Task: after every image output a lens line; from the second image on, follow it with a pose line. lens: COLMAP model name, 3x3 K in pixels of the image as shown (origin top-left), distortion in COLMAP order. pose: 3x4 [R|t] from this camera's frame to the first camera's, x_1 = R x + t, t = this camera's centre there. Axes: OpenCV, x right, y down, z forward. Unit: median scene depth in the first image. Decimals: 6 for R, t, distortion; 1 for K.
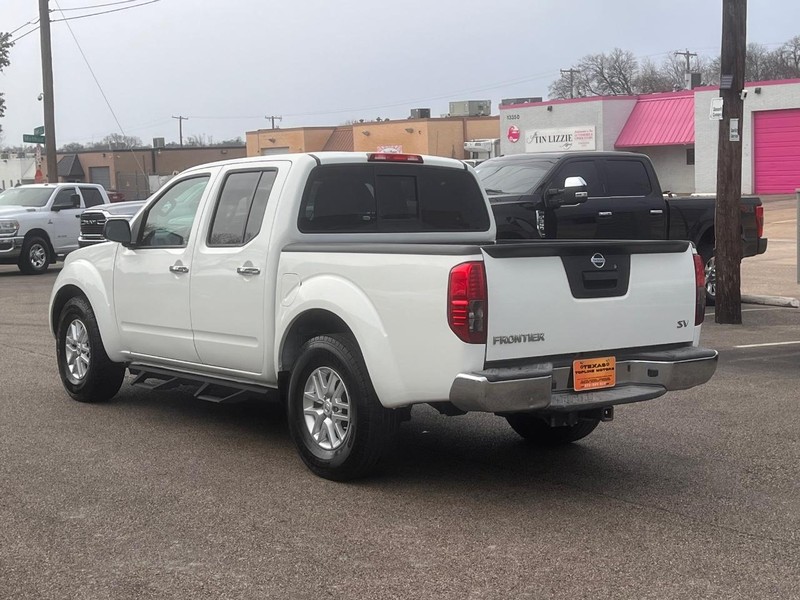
lens RADIAL K [[1213.4, 0, 400.0], [0, 1213.4, 300.0], [0, 0, 1]] dist [0.232815, -0.763927]
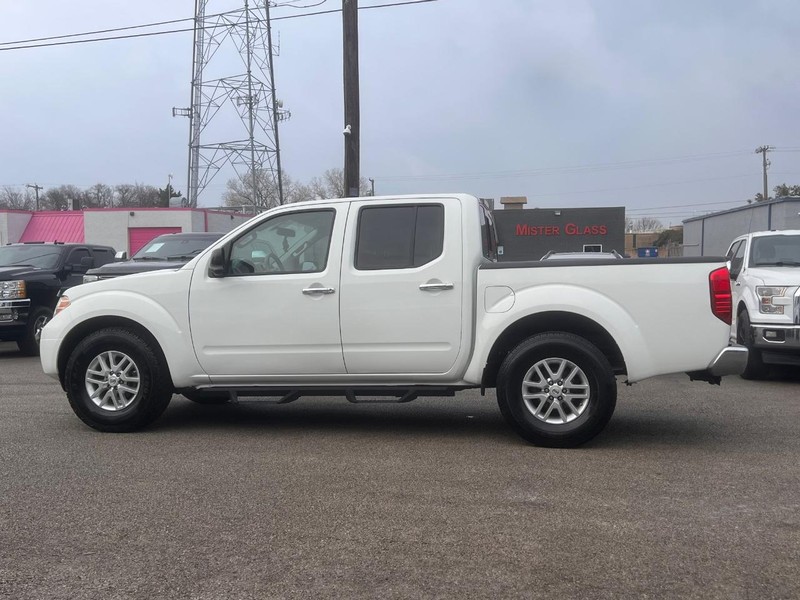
lens RADIAL K [[786.6, 0, 421.5], [0, 786.6, 299.1], [0, 0, 1]] dist [0.063704, -0.023353]
pose [[0.741764, -0.004380, 0.670647, -0.624322], [0.054838, 0.997026, -0.054142, 0.027556], [-0.668415, 0.076938, 0.739798, 0.427615]]
